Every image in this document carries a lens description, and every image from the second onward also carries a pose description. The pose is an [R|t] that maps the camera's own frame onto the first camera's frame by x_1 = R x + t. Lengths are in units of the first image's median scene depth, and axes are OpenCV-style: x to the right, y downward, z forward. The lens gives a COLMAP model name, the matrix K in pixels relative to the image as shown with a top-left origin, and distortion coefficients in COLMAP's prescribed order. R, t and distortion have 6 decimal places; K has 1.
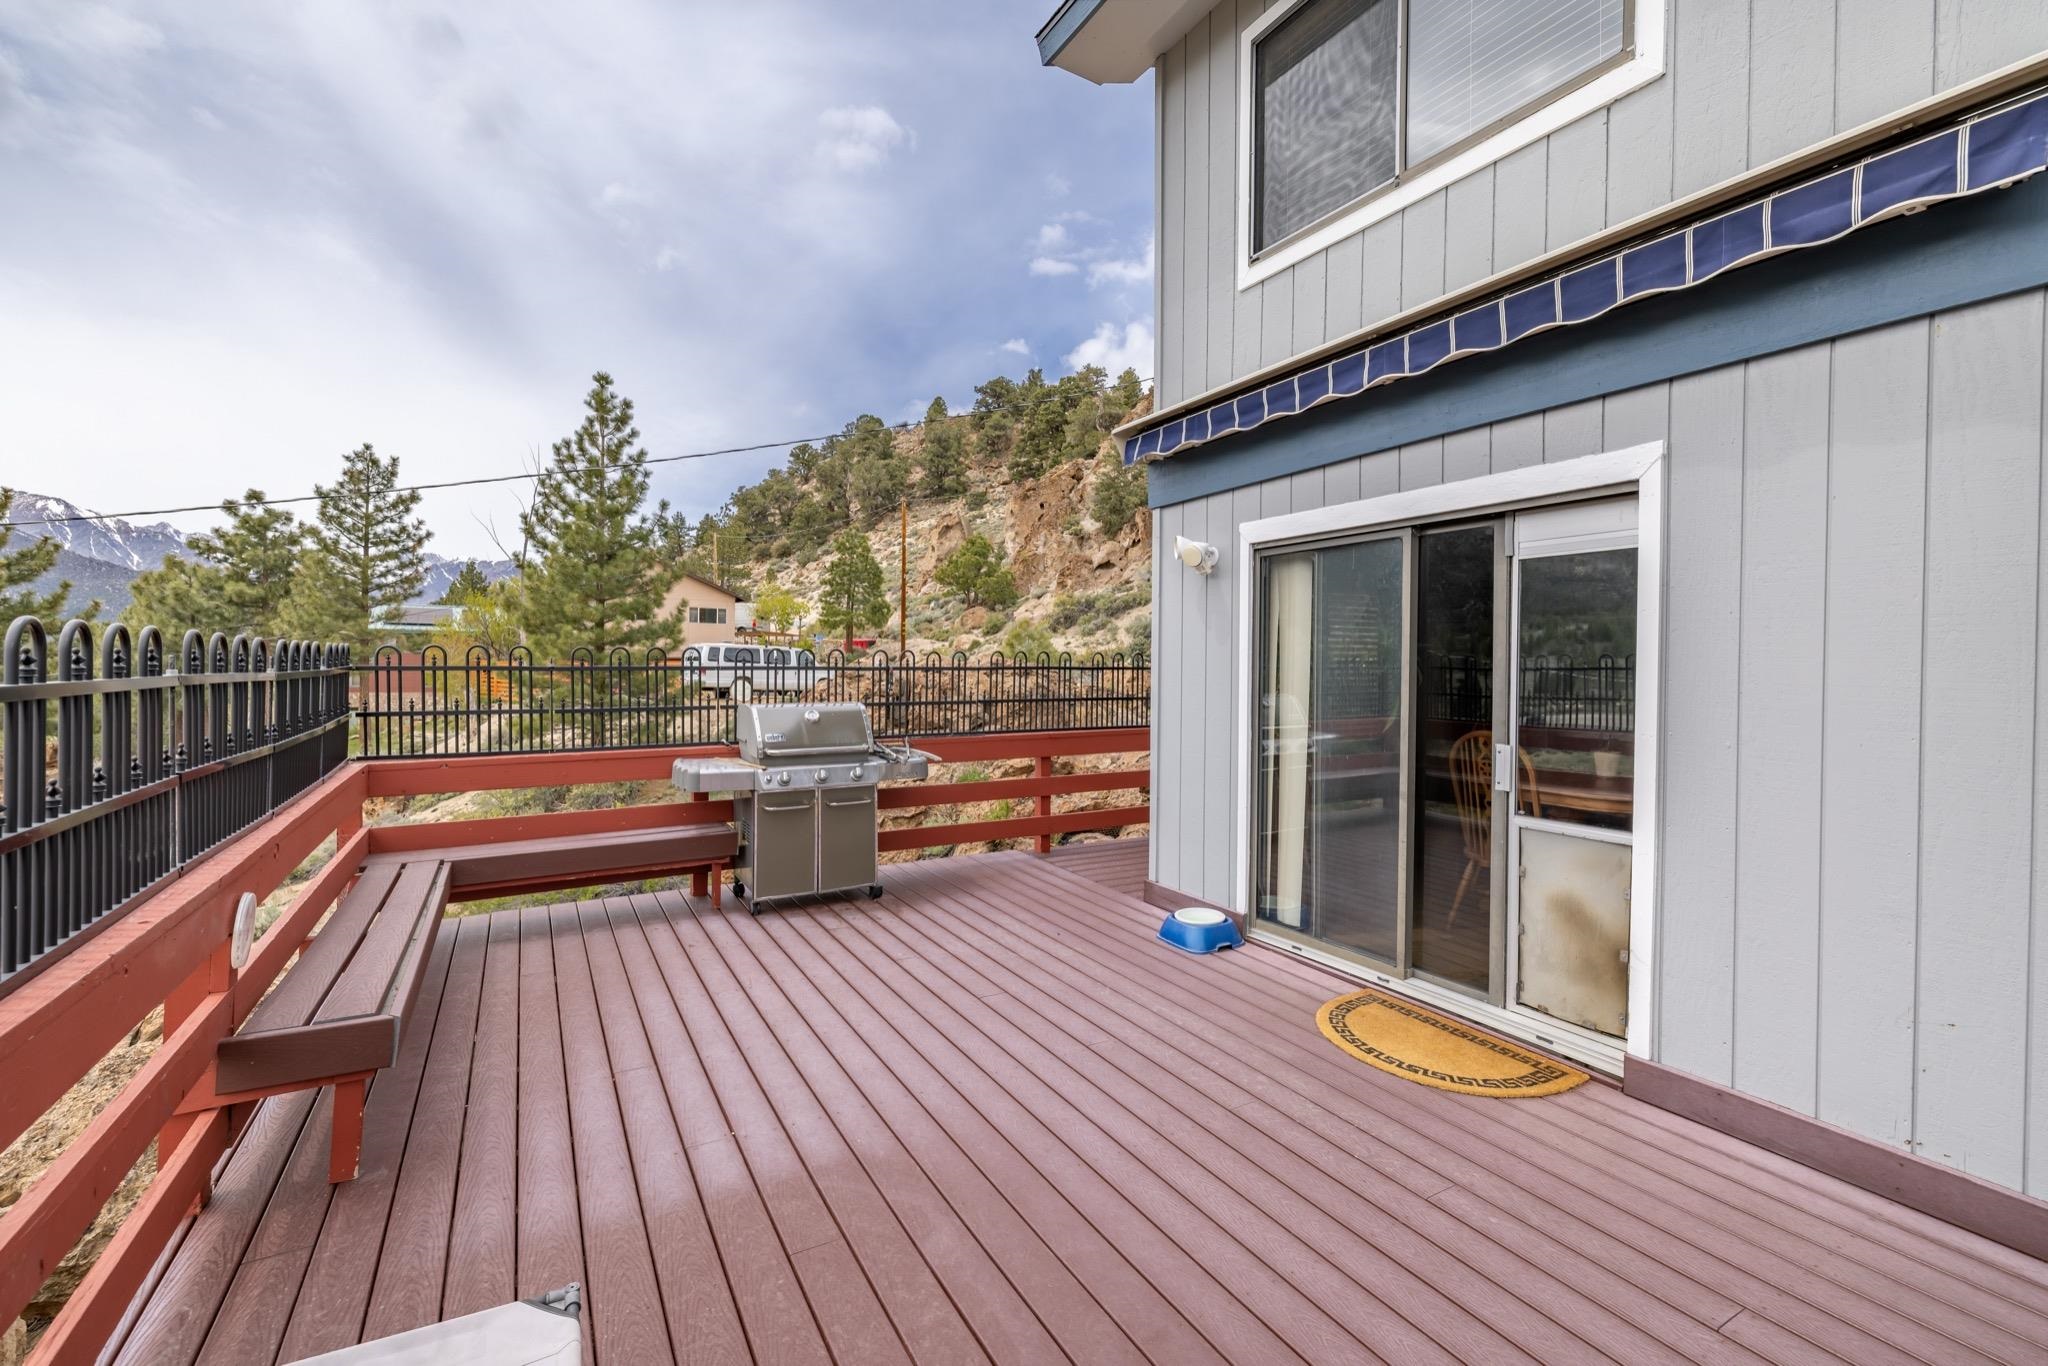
lens RADIAL K [[862.0, 0, 1017.0], [0, 862.0, 668.6], [0, 0, 1]] dist [0.002232, -0.000199]
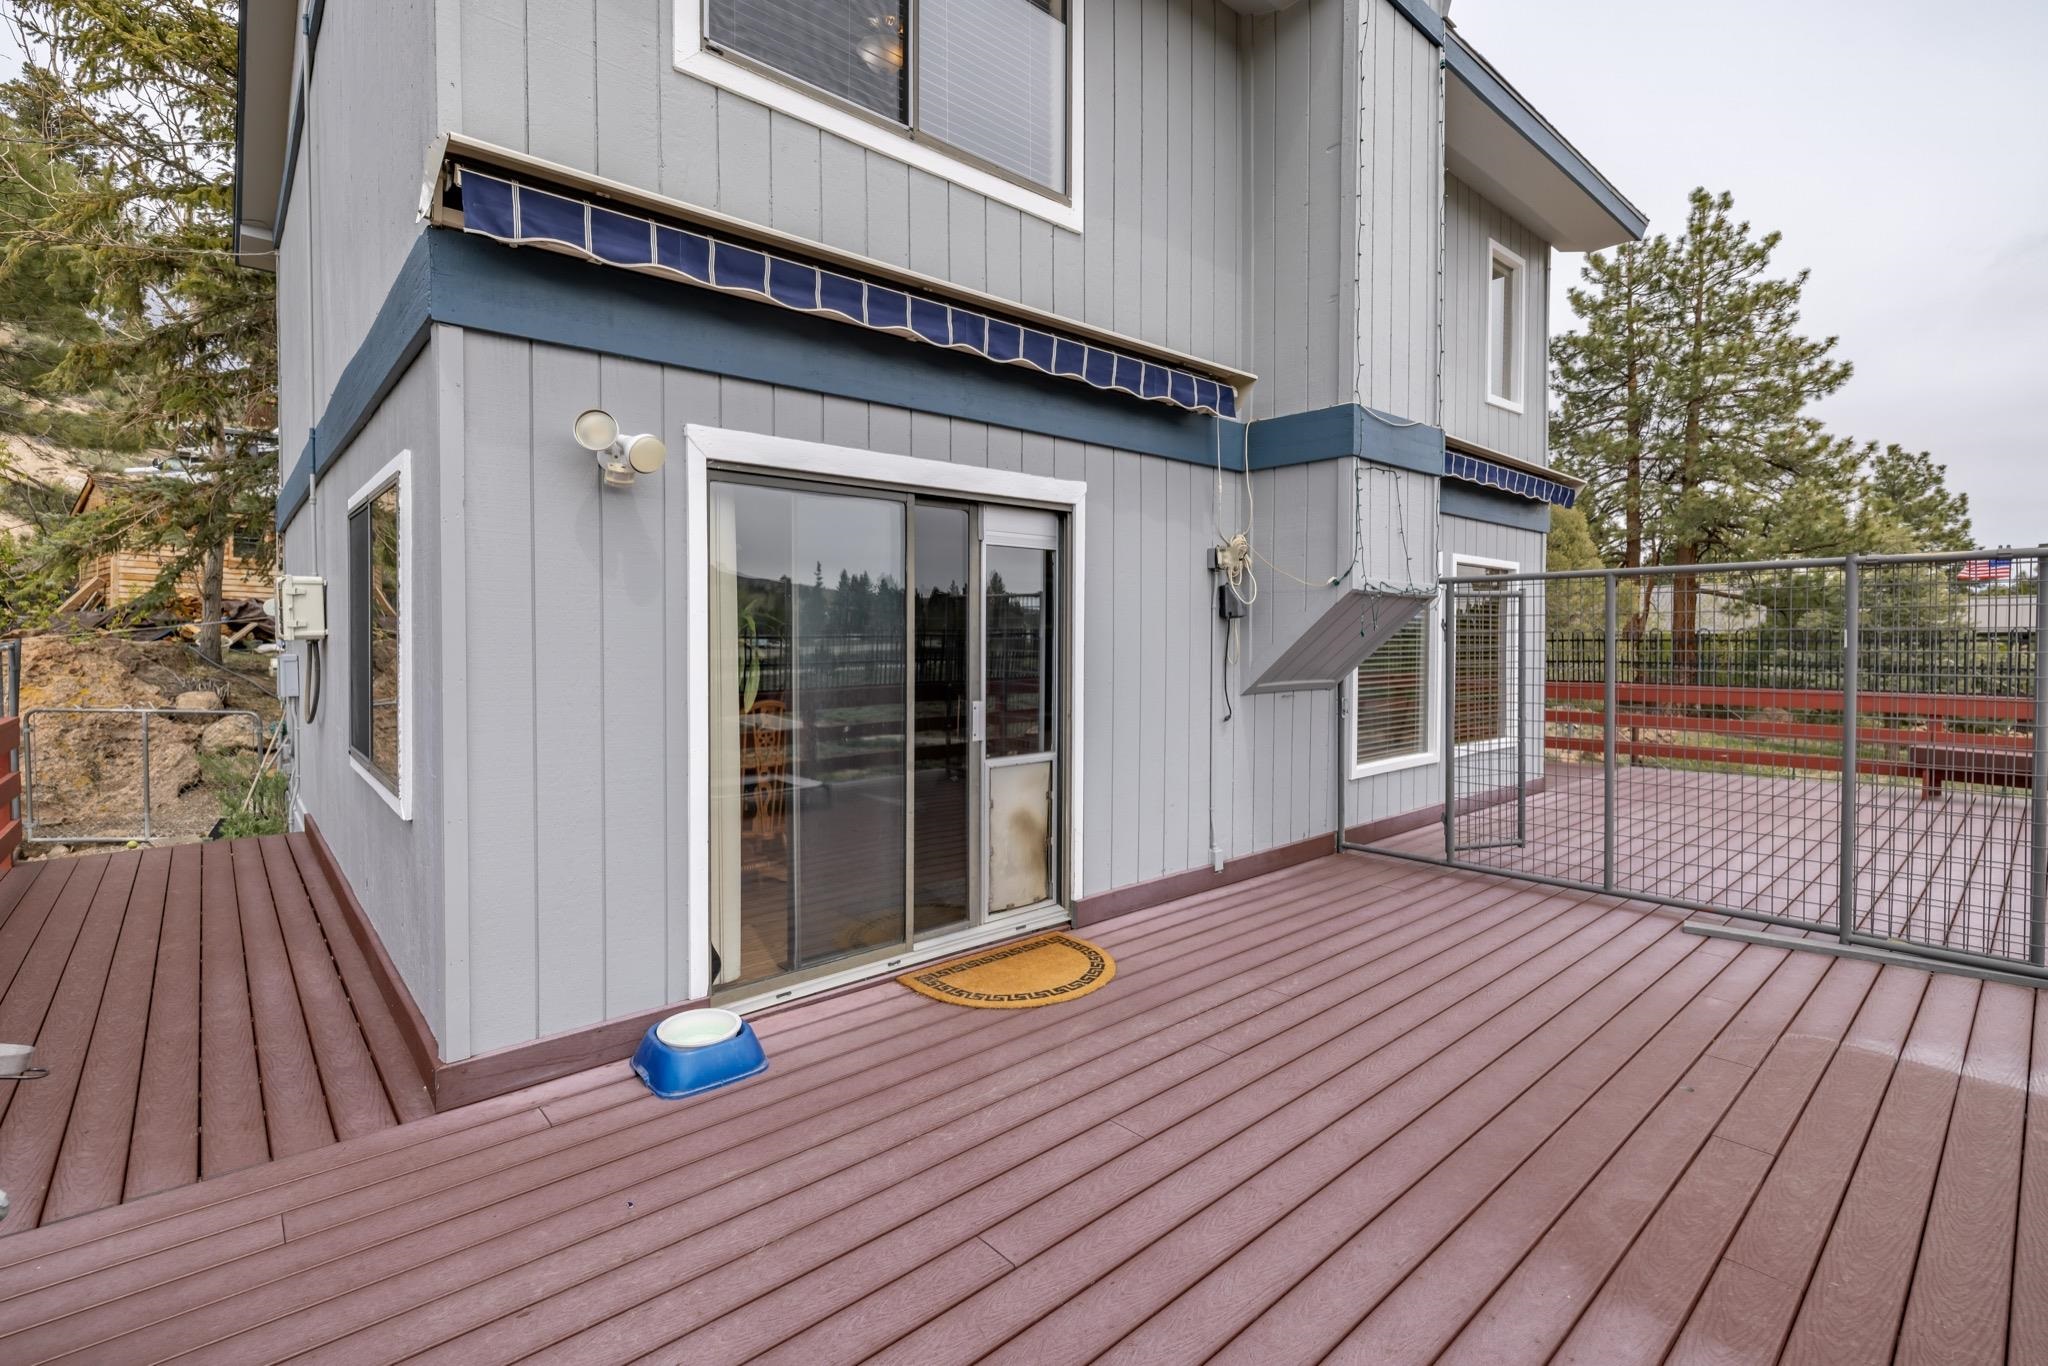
lens RADIAL K [[844.7, 0, 1022.6], [0, 844.7, 646.6], [0, 0, 1]] dist [-0.000617, -0.000098]
pose [[-0.161685, -0.019849, 0.986643, -1.589767], [0.004699, 0.999771, 0.020883, -0.025583], [-0.986831, 0.008013, -0.161555, 3.122213]]
